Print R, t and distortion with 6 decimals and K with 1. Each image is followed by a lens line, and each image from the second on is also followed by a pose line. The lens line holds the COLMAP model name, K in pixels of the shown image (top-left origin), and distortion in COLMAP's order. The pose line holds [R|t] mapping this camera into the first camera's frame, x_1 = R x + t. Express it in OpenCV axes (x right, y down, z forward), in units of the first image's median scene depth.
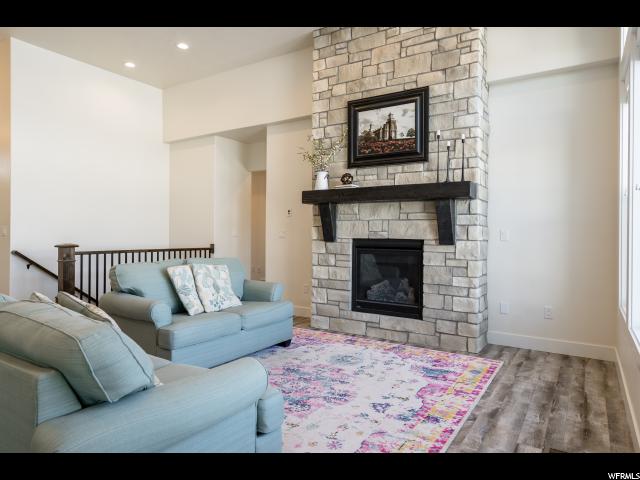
lens RADIAL K [[405.4, 0, 319.6], [0, 405.4, 237.0], [0, 0, 1]] dist [0.006591, 0.000735]
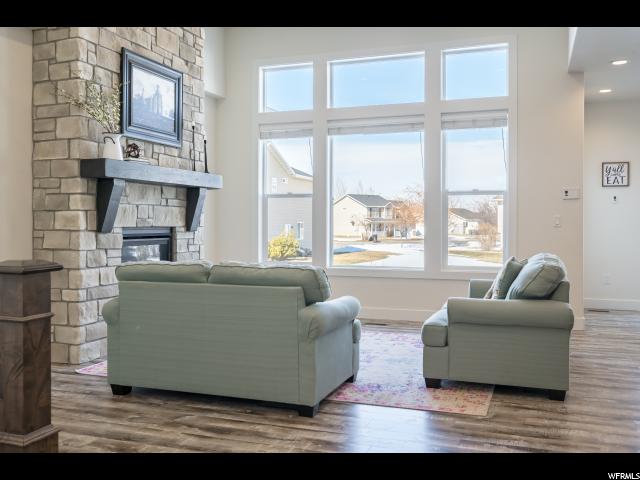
lens RADIAL K [[617.5, 0, 320.2], [0, 617.5, 238.7], [0, 0, 1]] dist [0.001303, 0.000000]
pose [[-0.225575, -0.033902, 0.973636, -1.174733], [0.002463, 0.999371, 0.035369, -0.015401], [-0.974223, 0.010376, -0.225350, 0.922006]]
